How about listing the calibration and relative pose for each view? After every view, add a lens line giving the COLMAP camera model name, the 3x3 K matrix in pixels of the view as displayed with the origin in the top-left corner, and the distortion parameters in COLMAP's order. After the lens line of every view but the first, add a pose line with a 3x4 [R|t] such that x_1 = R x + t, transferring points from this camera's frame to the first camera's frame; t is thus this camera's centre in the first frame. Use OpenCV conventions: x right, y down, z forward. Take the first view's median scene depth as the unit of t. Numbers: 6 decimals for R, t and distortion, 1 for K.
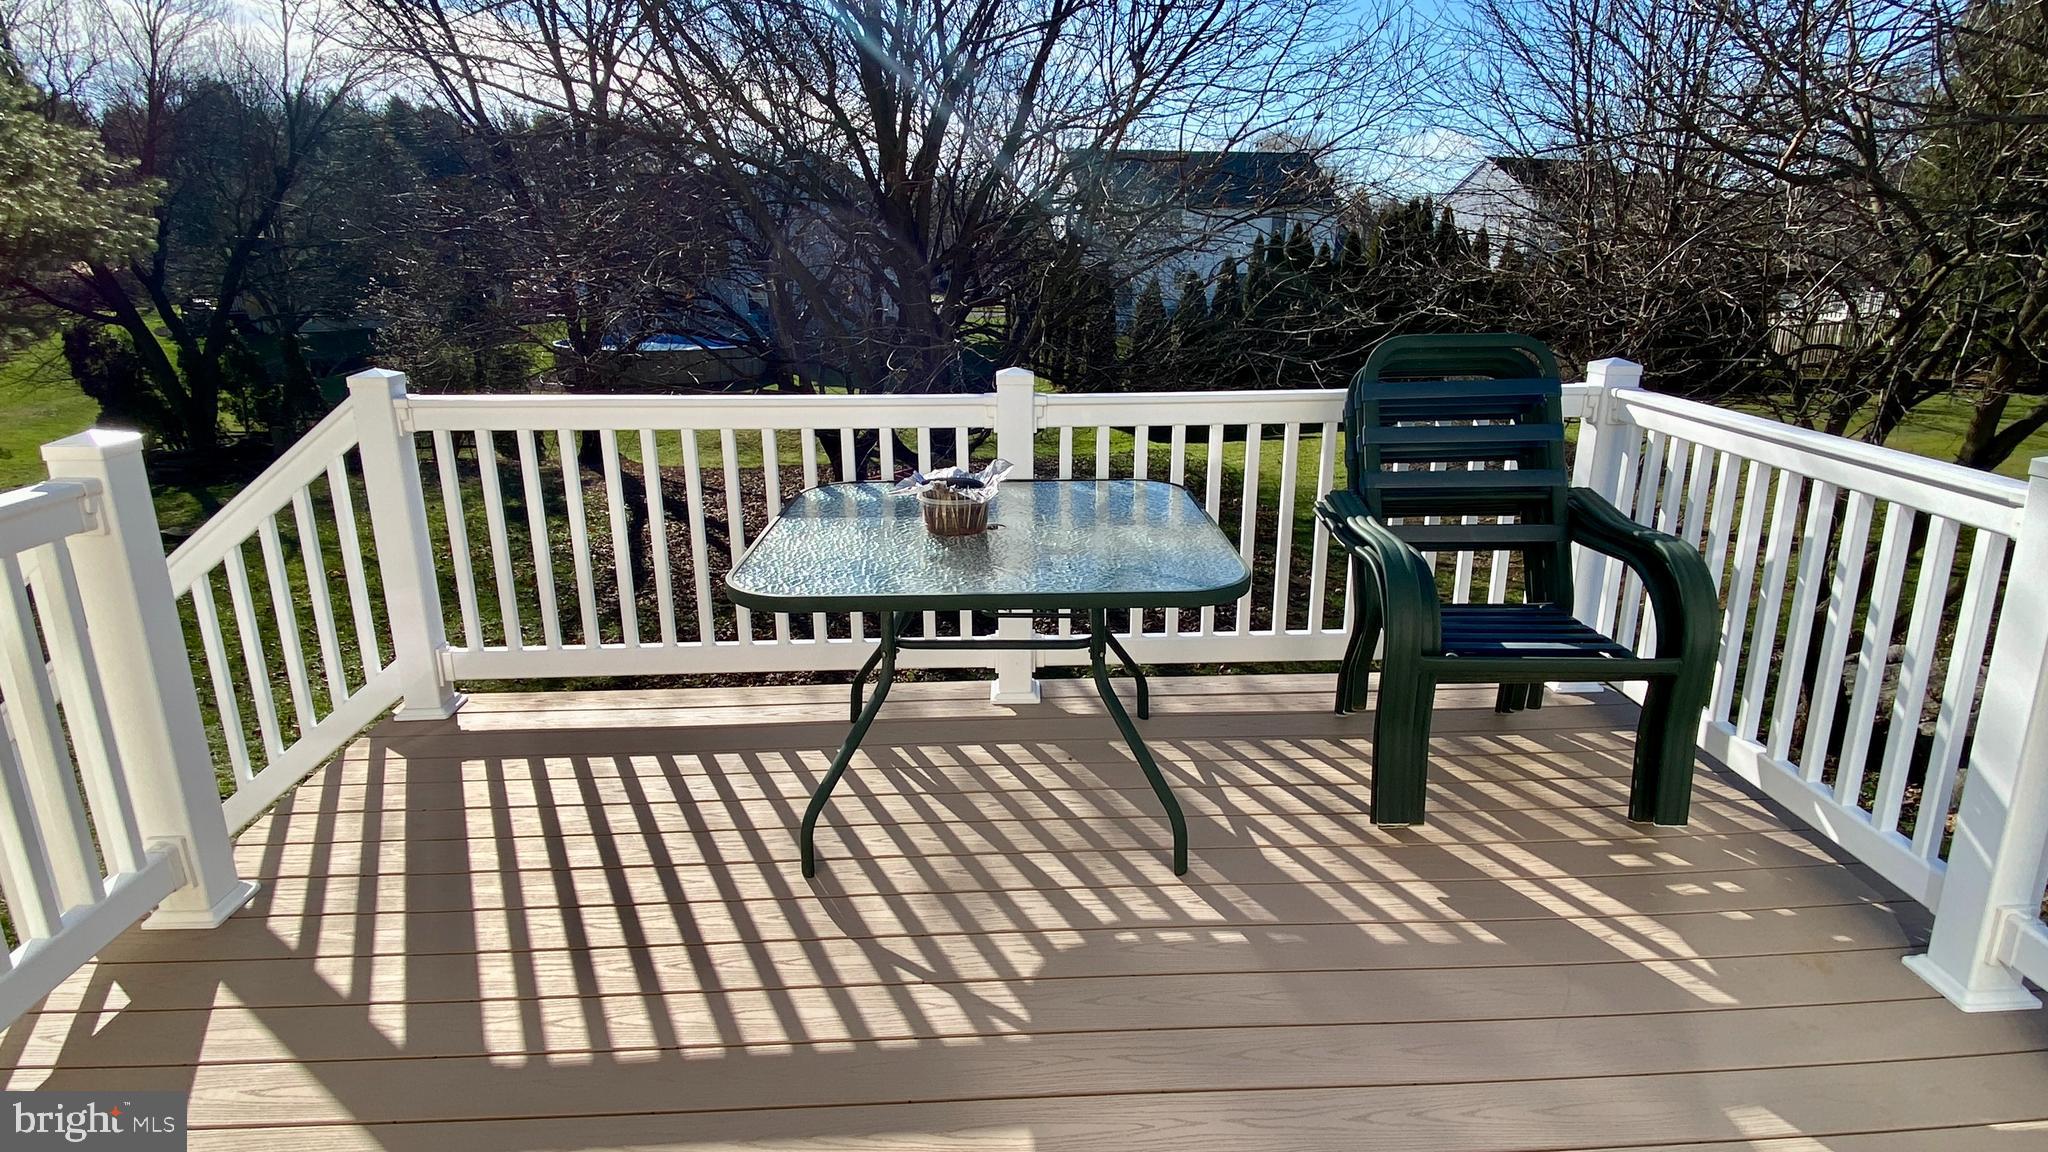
lens RADIAL K [[1077.9, 0, 1060.8], [0, 1077.9, 559.9], [0, 0, 1]] dist [0.003659, -0.016388]
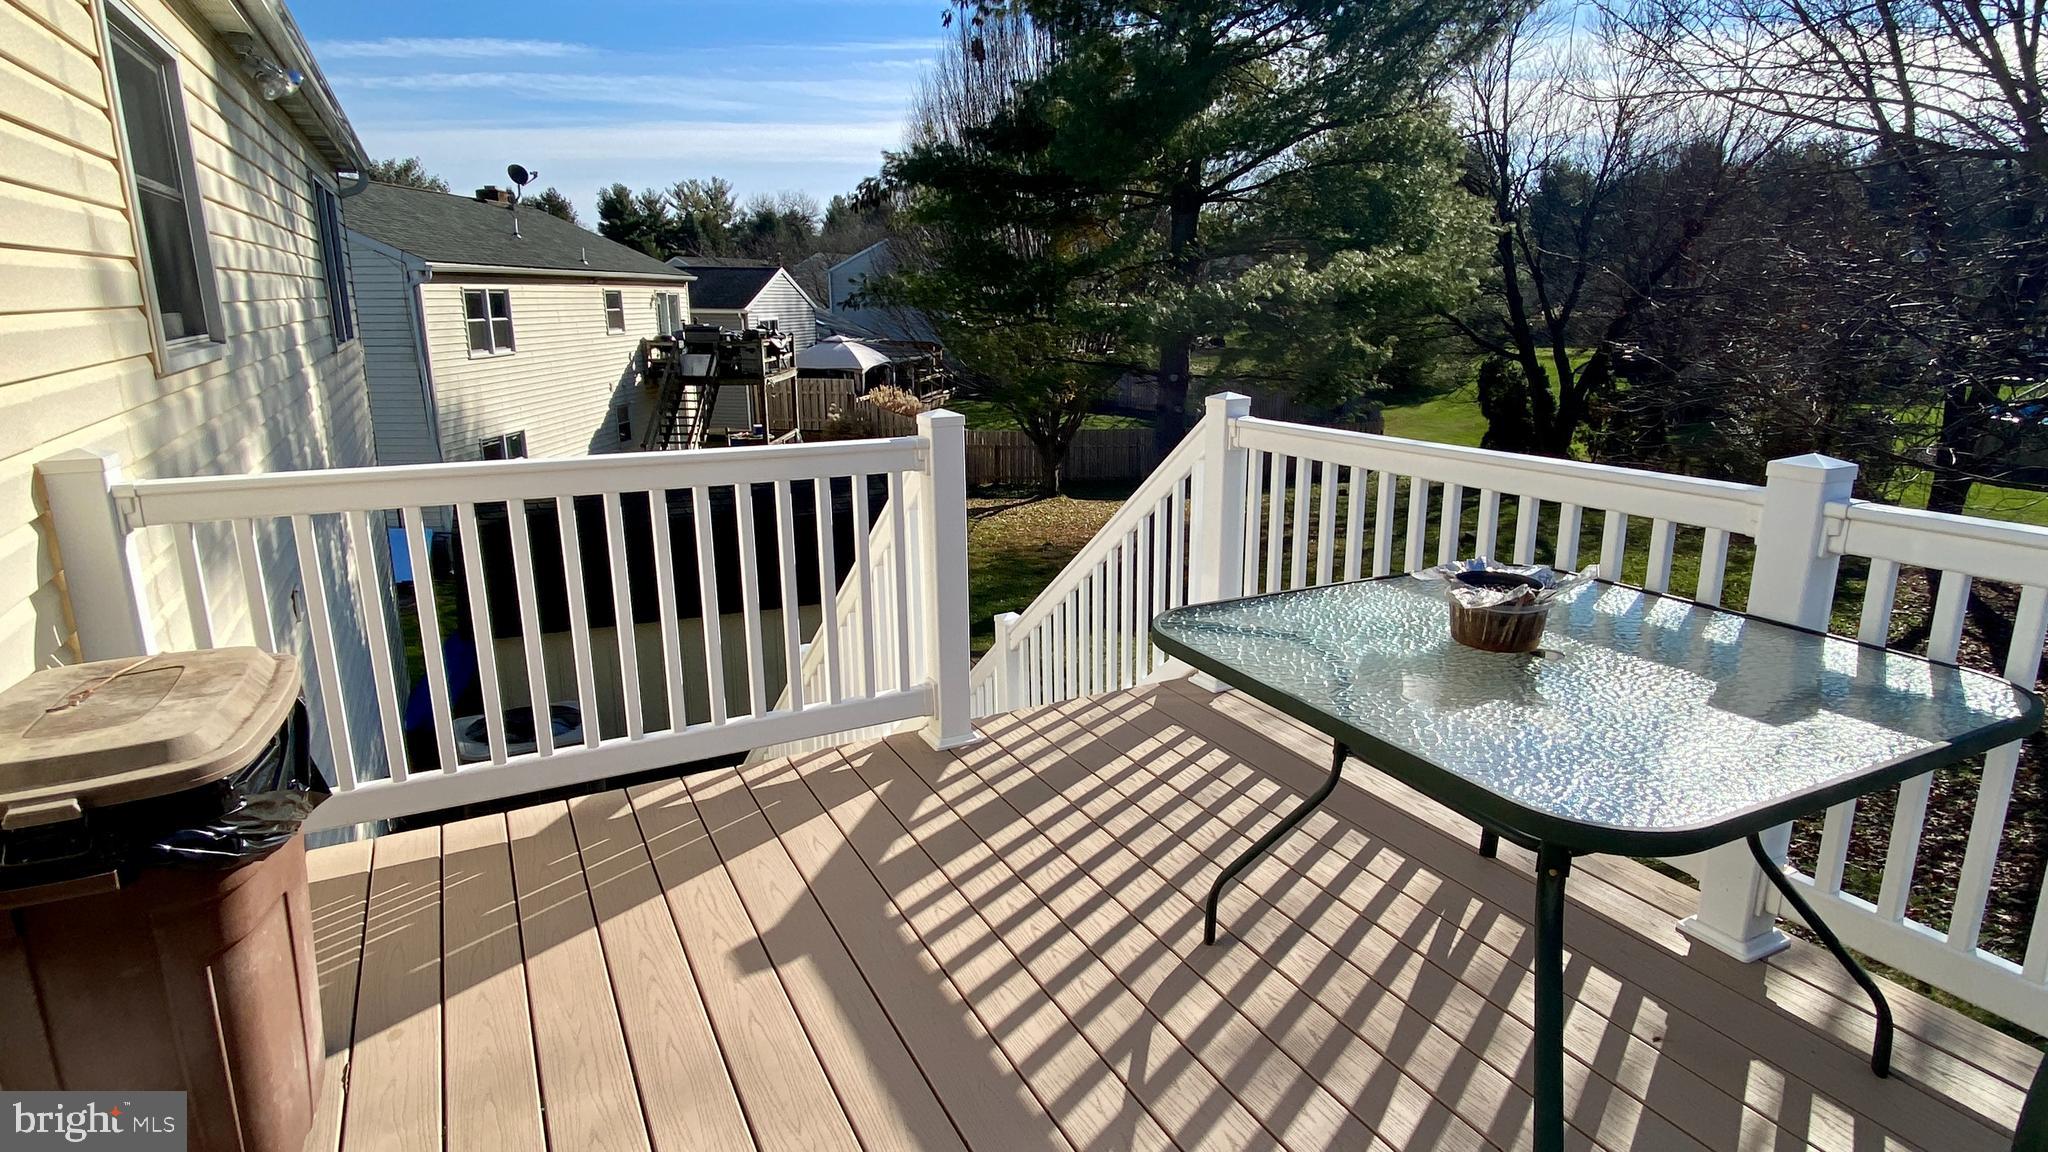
lens RADIAL K [[1077.9, 0, 1030.3], [0, 1077.9, 563.4], [0, 0, 1]] dist [0.003659, -0.016388]
pose [[0.381439, 0.206328, -0.901074, 0.376345], [-0.242776, 0.962914, 0.117717, -0.076585], [0.891944, 0.173857, 0.417384, 0.315163]]
